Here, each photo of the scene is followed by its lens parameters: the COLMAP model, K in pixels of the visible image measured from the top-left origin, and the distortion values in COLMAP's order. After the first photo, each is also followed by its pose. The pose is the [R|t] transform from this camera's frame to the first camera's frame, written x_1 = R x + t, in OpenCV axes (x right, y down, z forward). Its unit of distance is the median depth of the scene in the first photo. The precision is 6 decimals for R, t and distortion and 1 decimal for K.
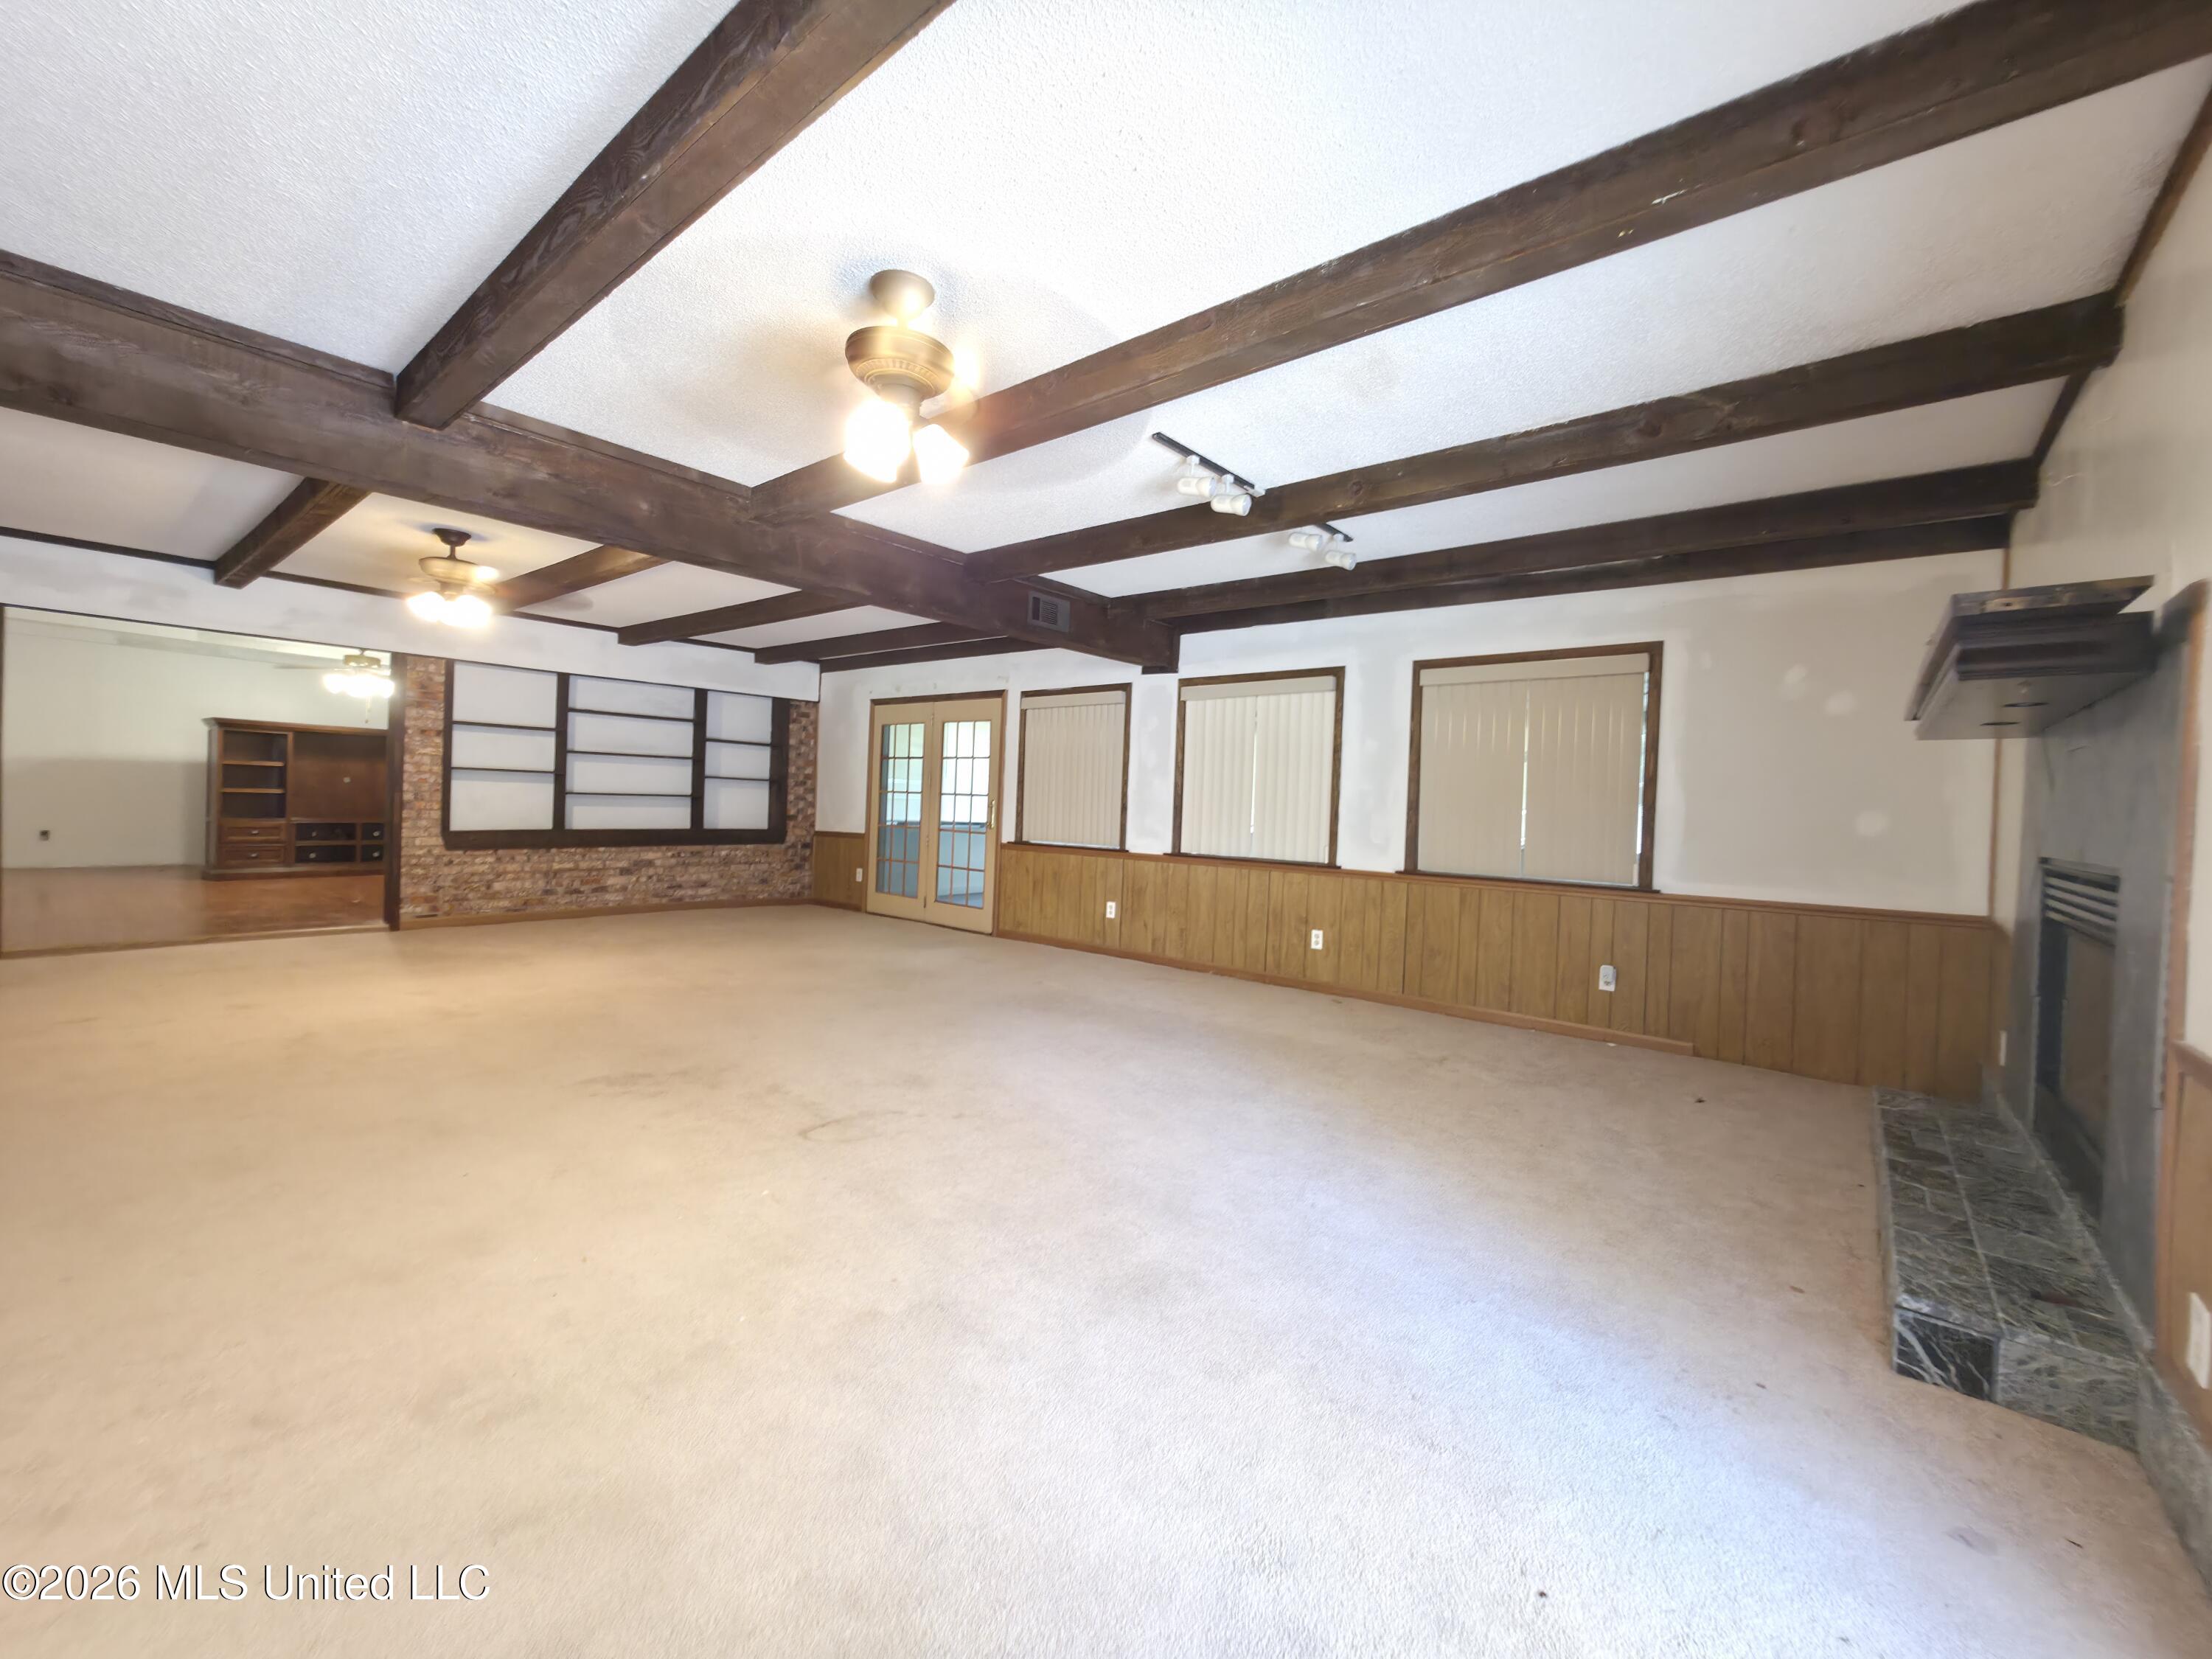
lens RADIAL K [[887.2, 0, 1114.4], [0, 887.2, 817.7], [0, 0, 1]] dist [-0.001695, -0.000344]
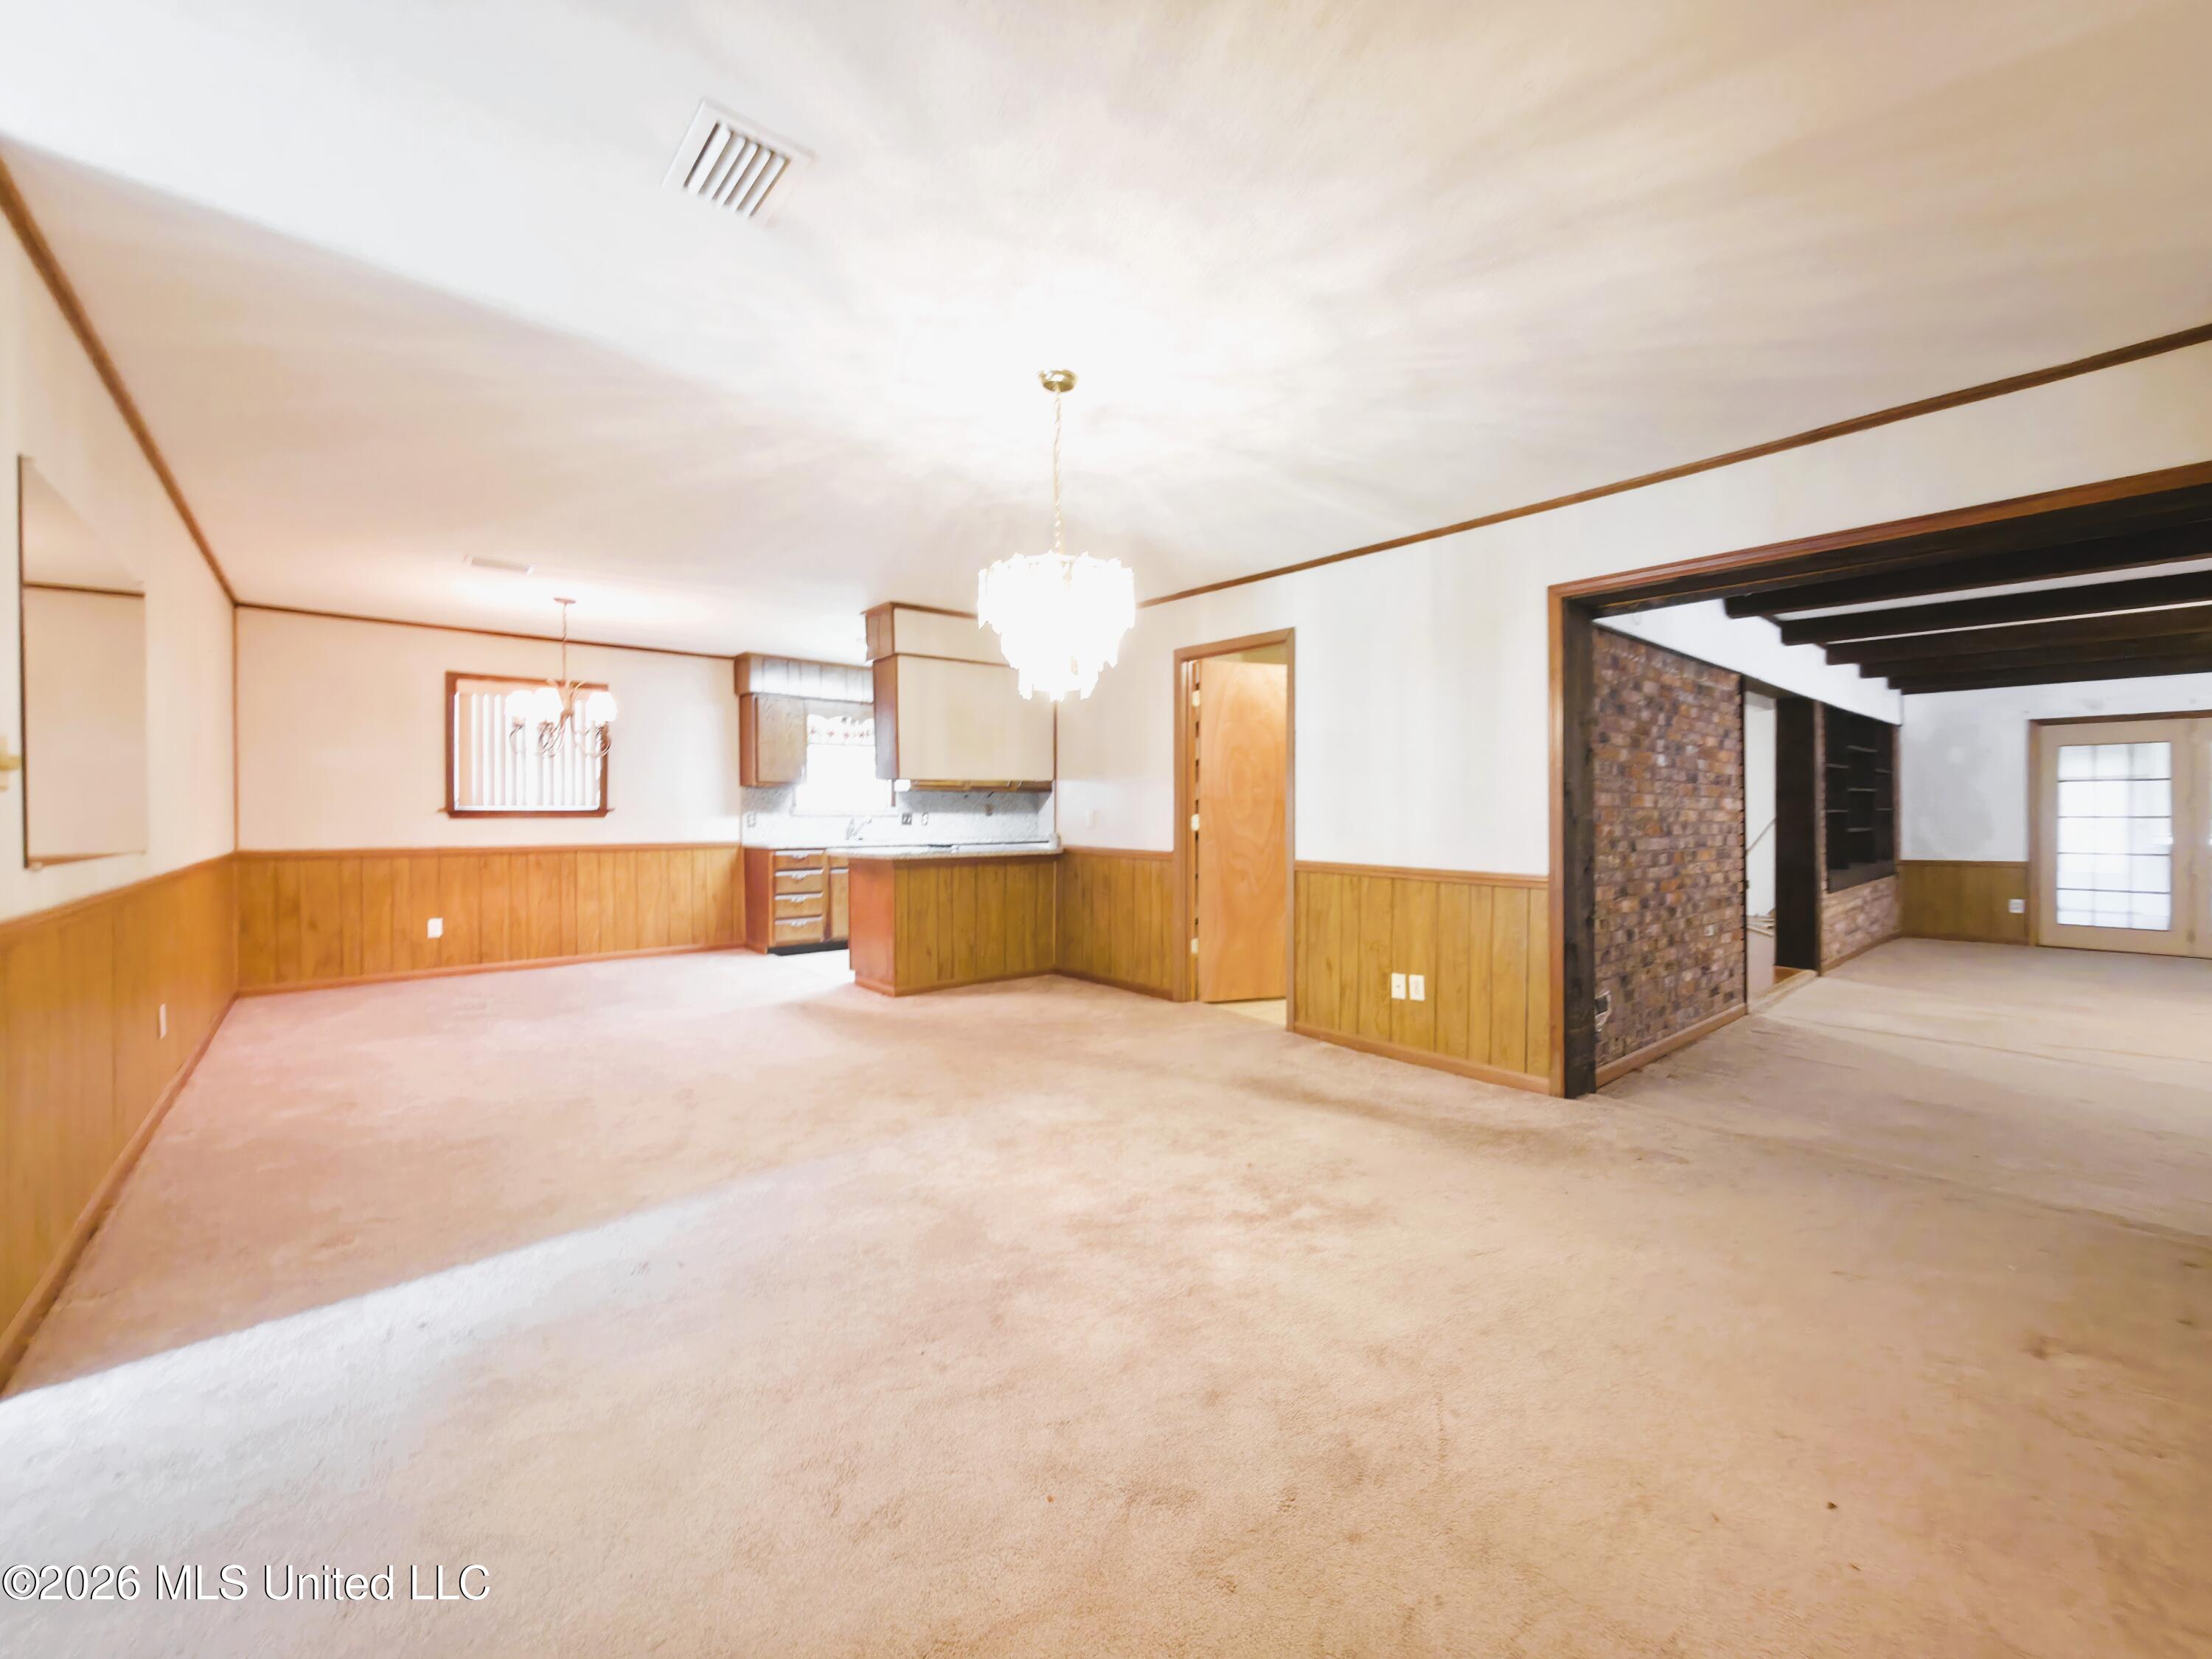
lens RADIAL K [[887.2, 0, 1114.4], [0, 887.2, 817.7], [0, 0, 1]] dist [-0.001695, -0.000344]
pose [[0.986352, -0.043313, -0.158854, -1.390988], [0.041670, 0.999038, -0.013661, -0.072396], [0.159293, 0.006856, 0.987208, -0.104884]]
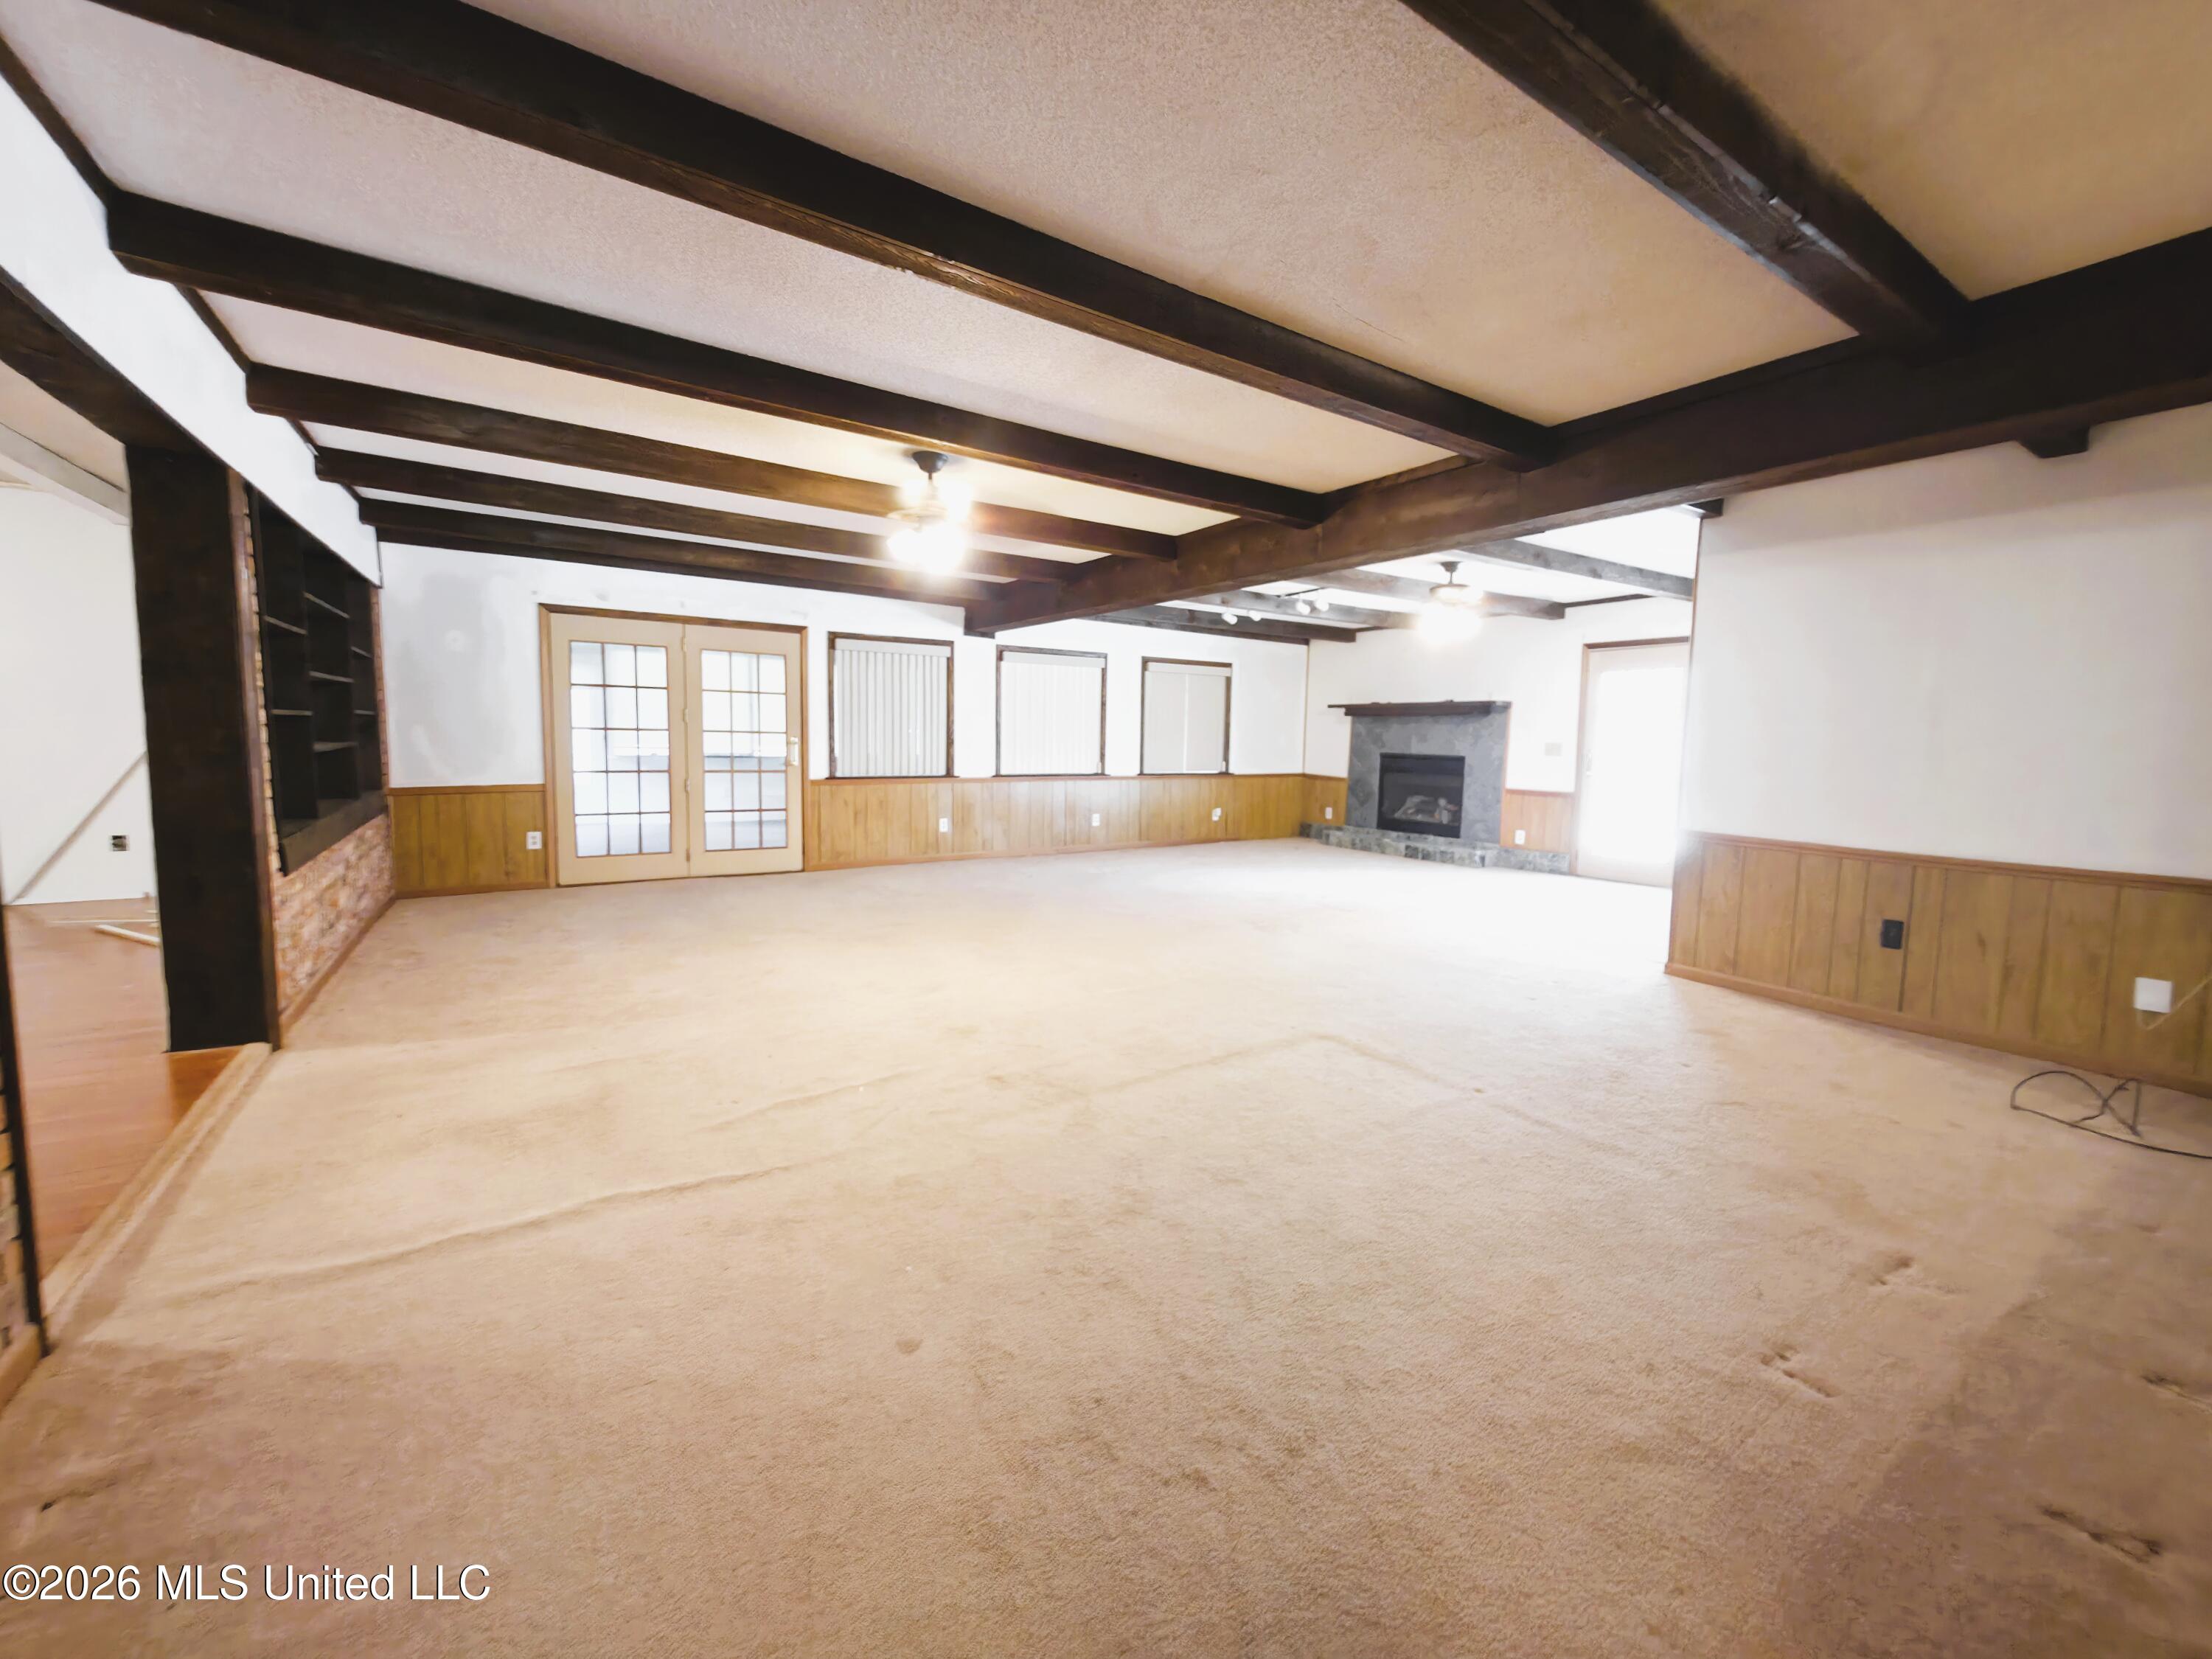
lens RADIAL K [[887.2, 0, 1114.4], [0, 887.2, 817.7], [0, 0, 1]] dist [-0.001695, -0.000344]
pose [[0.287944, -0.123606, 0.949637, -1.099894], [-0.000308, 0.991623, 0.129164, -0.065707], [-0.957647, -0.037484, 0.285494, 0.411920]]
